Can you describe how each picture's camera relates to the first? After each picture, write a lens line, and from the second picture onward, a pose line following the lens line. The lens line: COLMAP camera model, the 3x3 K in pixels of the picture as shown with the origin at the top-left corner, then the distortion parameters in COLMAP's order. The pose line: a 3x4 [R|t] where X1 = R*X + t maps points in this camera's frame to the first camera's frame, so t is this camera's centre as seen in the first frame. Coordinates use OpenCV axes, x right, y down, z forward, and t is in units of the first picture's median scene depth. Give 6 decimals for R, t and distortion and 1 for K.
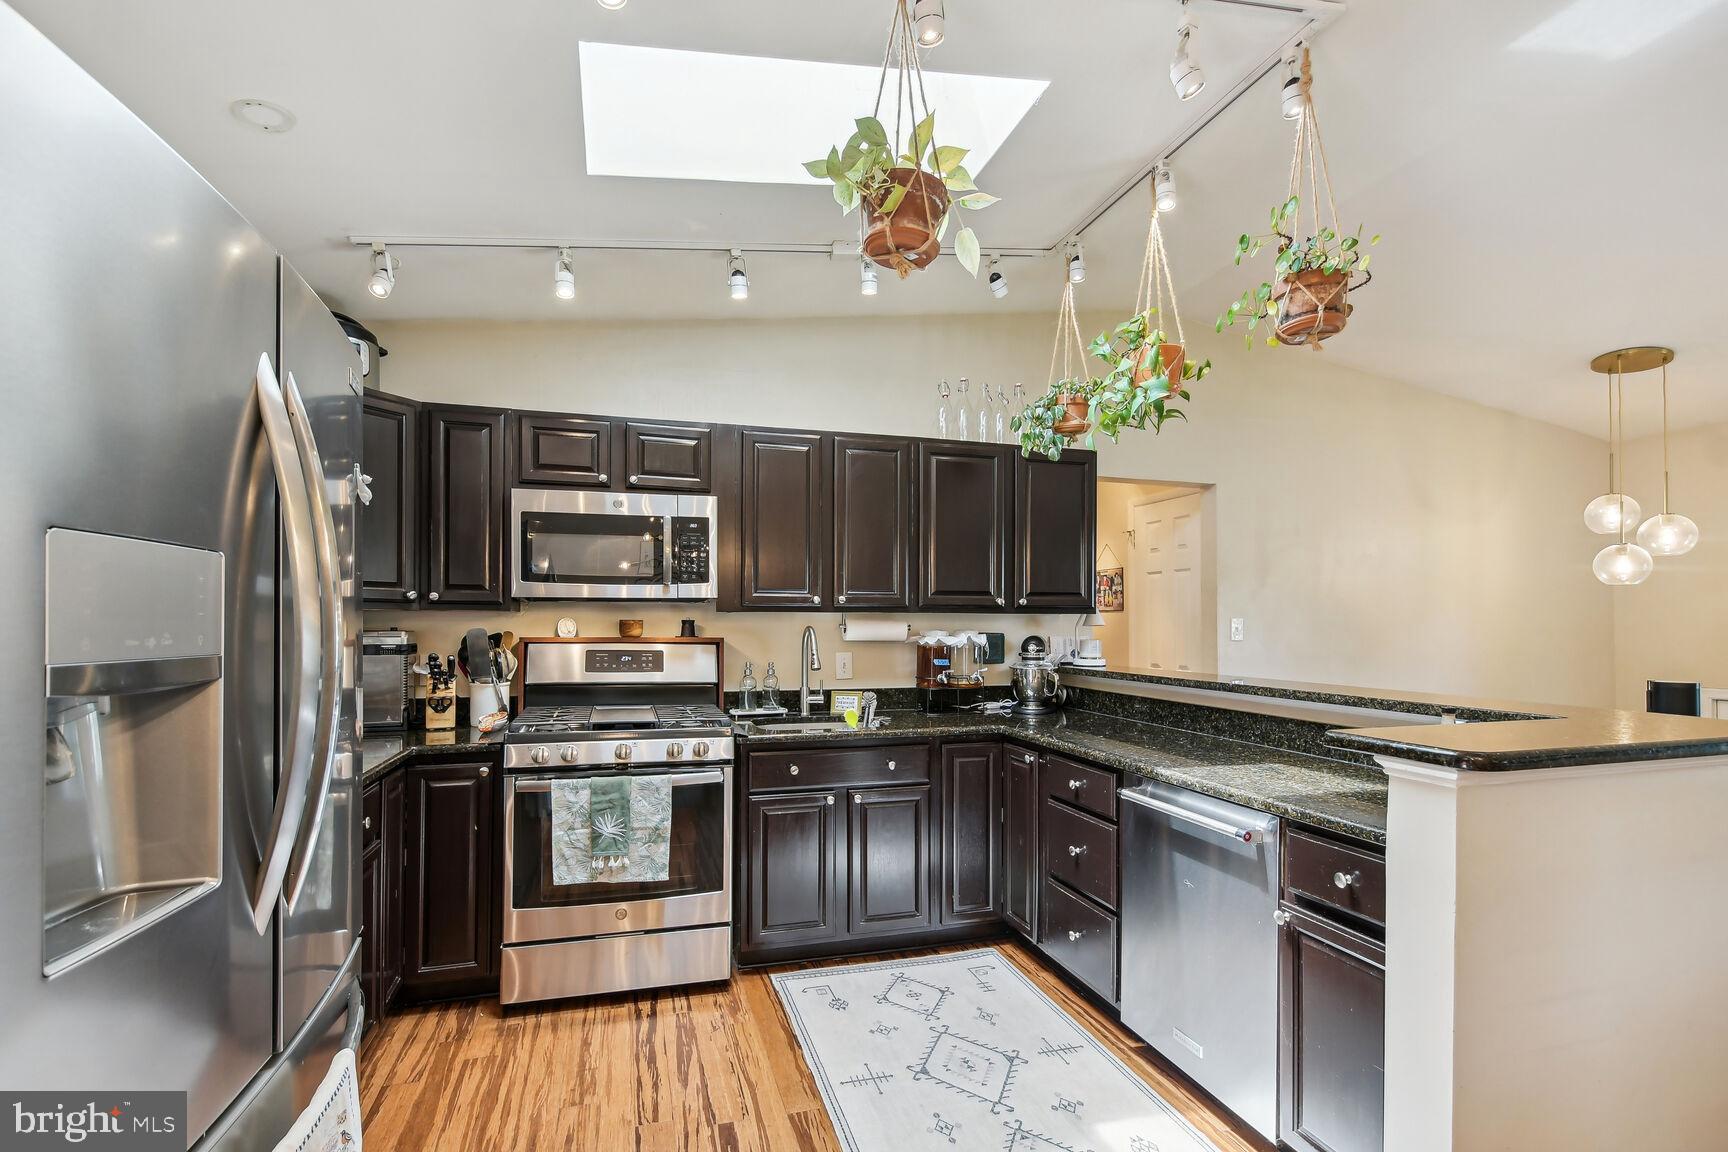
lens RADIAL K [[762.0, 0, 853.4], [0, 762.0, 619.0], [0, 0, 1]] dist [-0.003358, -0.001026]
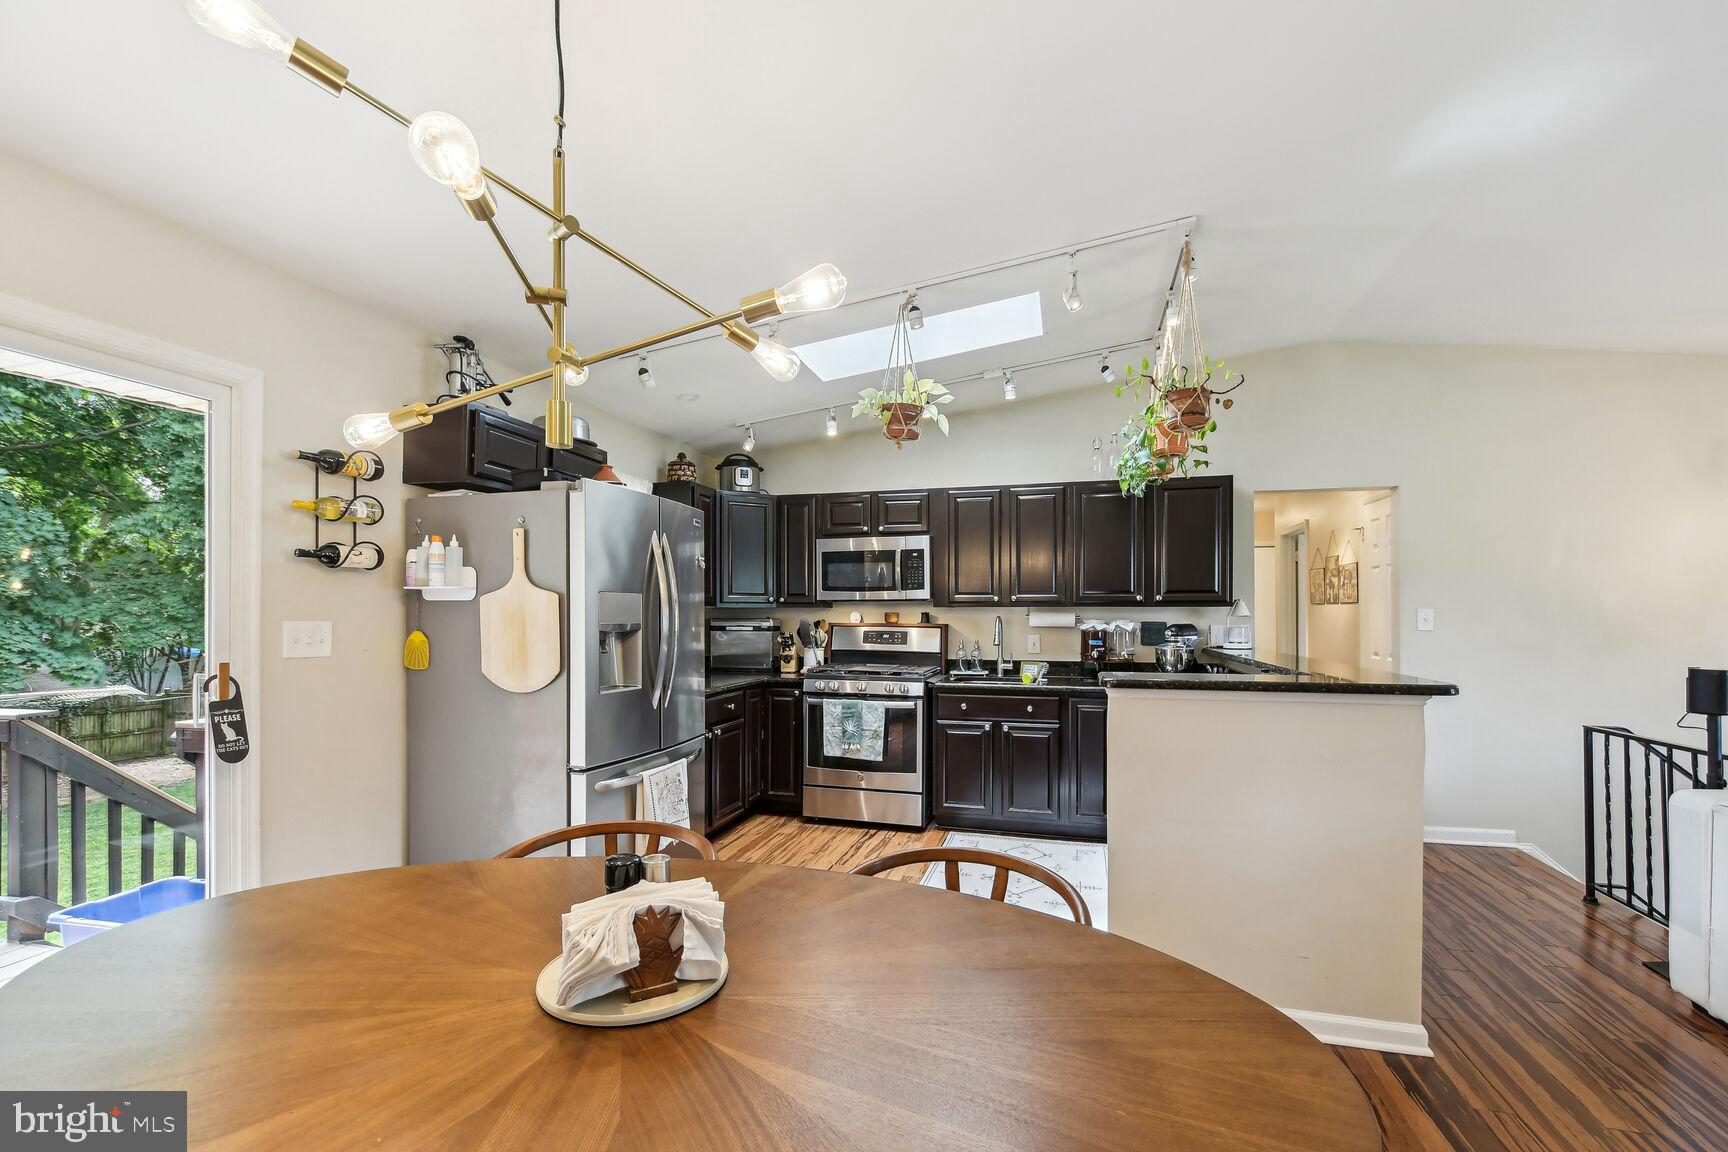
lens RADIAL K [[762.0, 0, 895.8], [0, 762.0, 622.8], [0, 0, 1]] dist [-0.003358, -0.001026]
pose [[0.861019, 0.004778, -0.508551, 0.597943], [0.002921, 0.999893, 0.014339, -0.000051], [0.508565, -0.013832, 0.860912, -0.435036]]
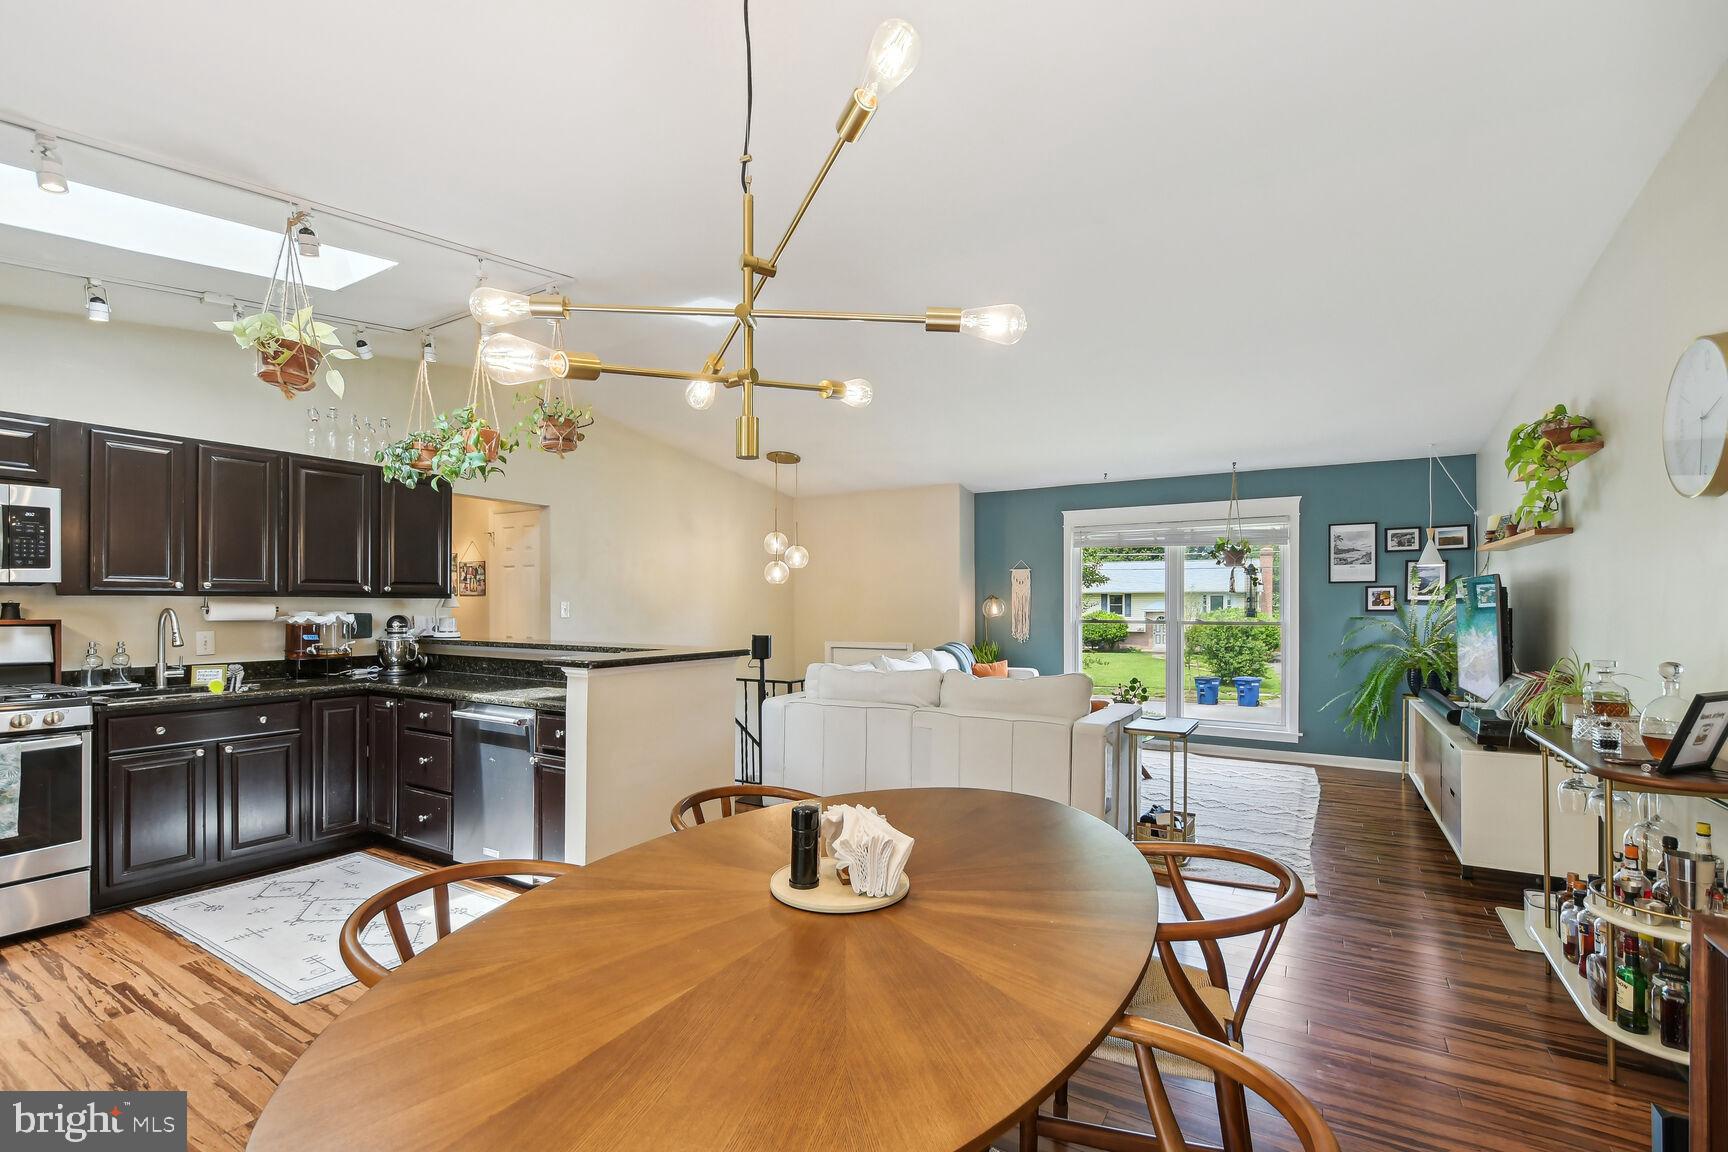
lens RADIAL K [[762.0, 0, 855.4], [0, 762.0, 604.7], [0, 0, 1]] dist [-0.003358, -0.001026]
pose [[0.734744, -0.000249, 0.678345, -0.082420], [-0.003698, 0.999984, 0.004373, -0.005222], [-0.678334, -0.005721, 0.734731, -0.575786]]
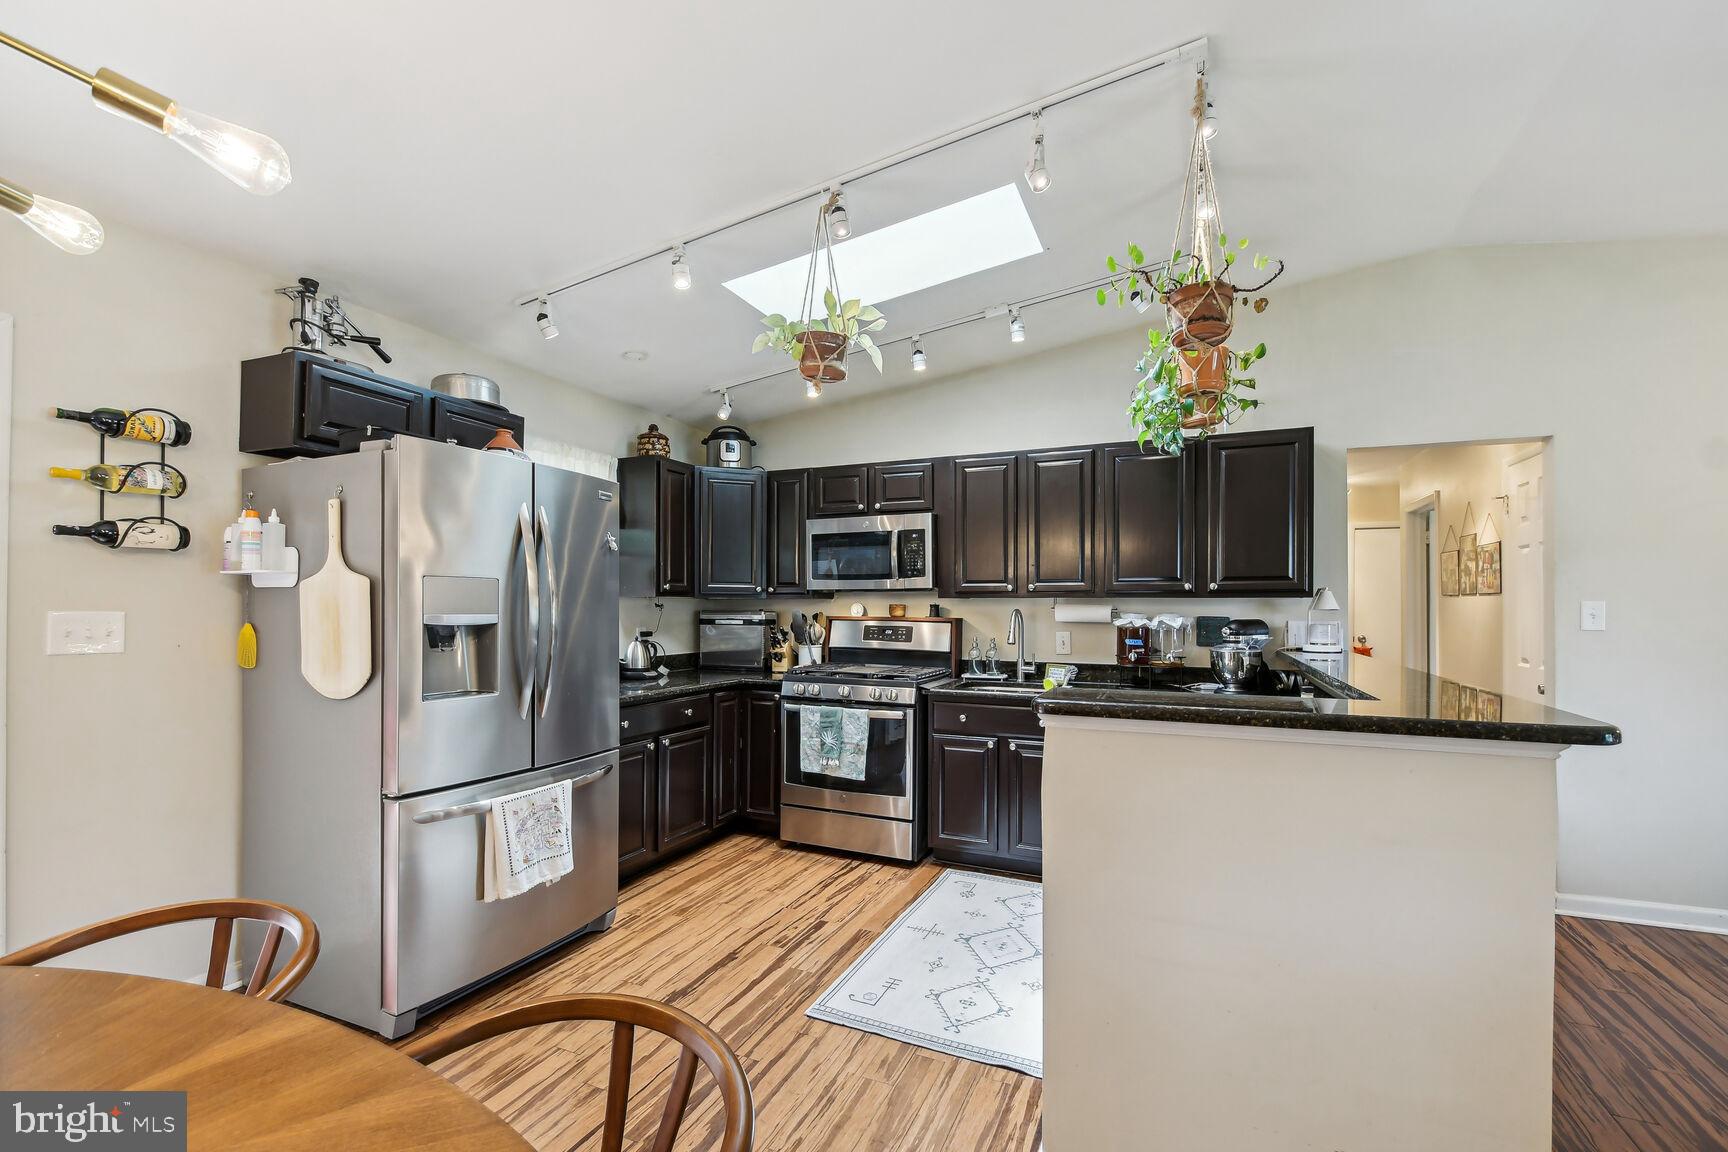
lens RADIAL K [[762.0, 0, 895.6], [0, 762.0, 613.8], [0, 0, 1]] dist [-0.003358, -0.001026]
pose [[0.774195, 0.006099, -0.632918, 0.650053], [0.000663, 0.999945, 0.010447, 0.004279], [0.632947, -0.008508, 0.774149, -0.090021]]
